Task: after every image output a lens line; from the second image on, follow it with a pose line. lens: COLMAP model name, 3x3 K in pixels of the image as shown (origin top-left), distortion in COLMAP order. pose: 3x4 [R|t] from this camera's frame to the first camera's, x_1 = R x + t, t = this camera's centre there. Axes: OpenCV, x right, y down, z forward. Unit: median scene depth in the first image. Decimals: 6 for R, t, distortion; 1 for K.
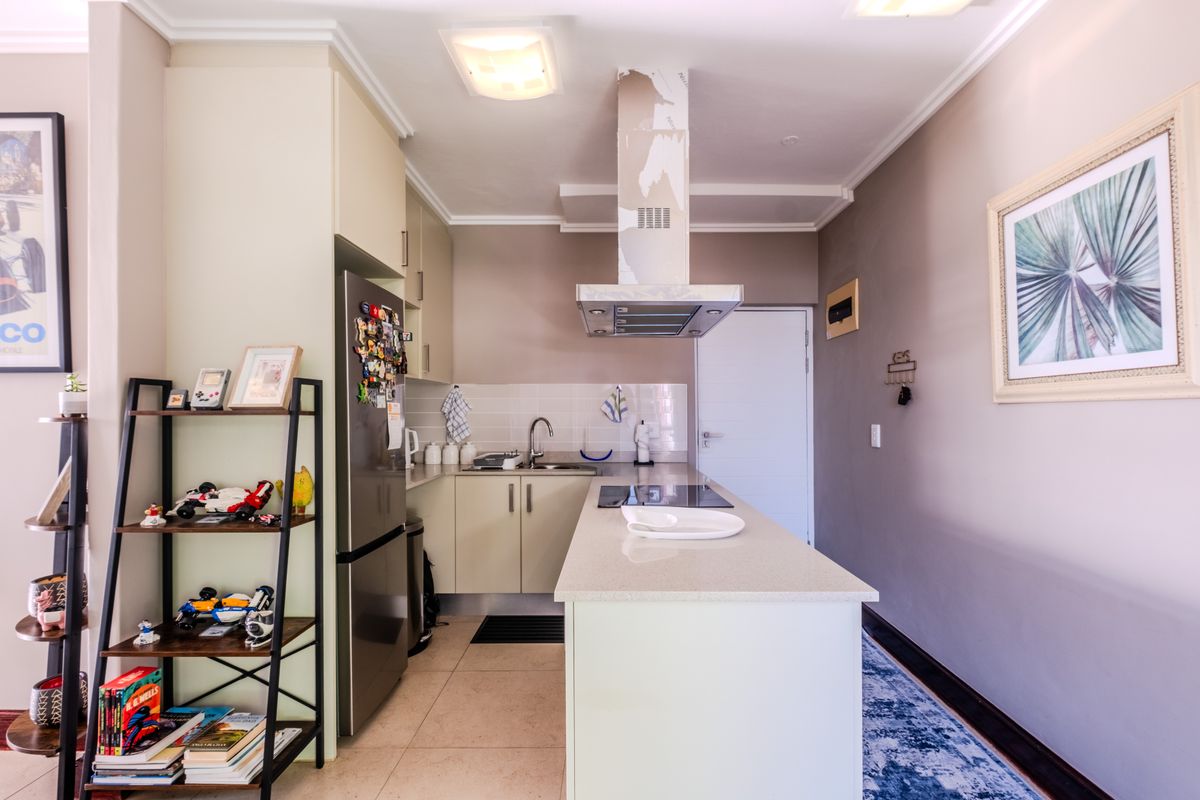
lens RADIAL K [[521.9, 0, 623.2], [0, 521.9, 435.9], [0, 0, 1]] dist [-0.000330, -0.000233]
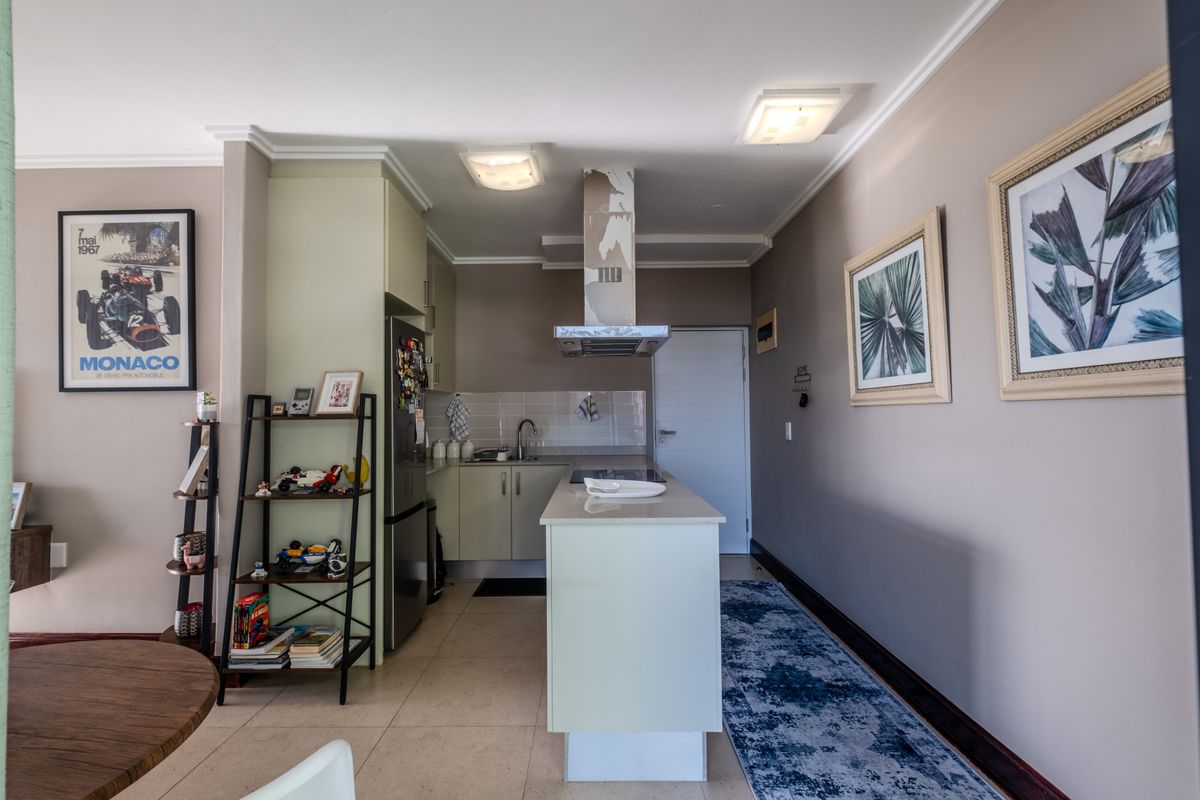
lens RADIAL K [[528.9, 0, 600.0], [0, 528.9, 400.0], [0, 0, 1]] dist [0.011824, -0.012029]
pose [[0.999898, -0.009623, -0.010518, 0.047018], [0.008854, 0.997445, -0.070889, 0.015397], [0.011173, 0.070788, 0.997429, -0.409795]]
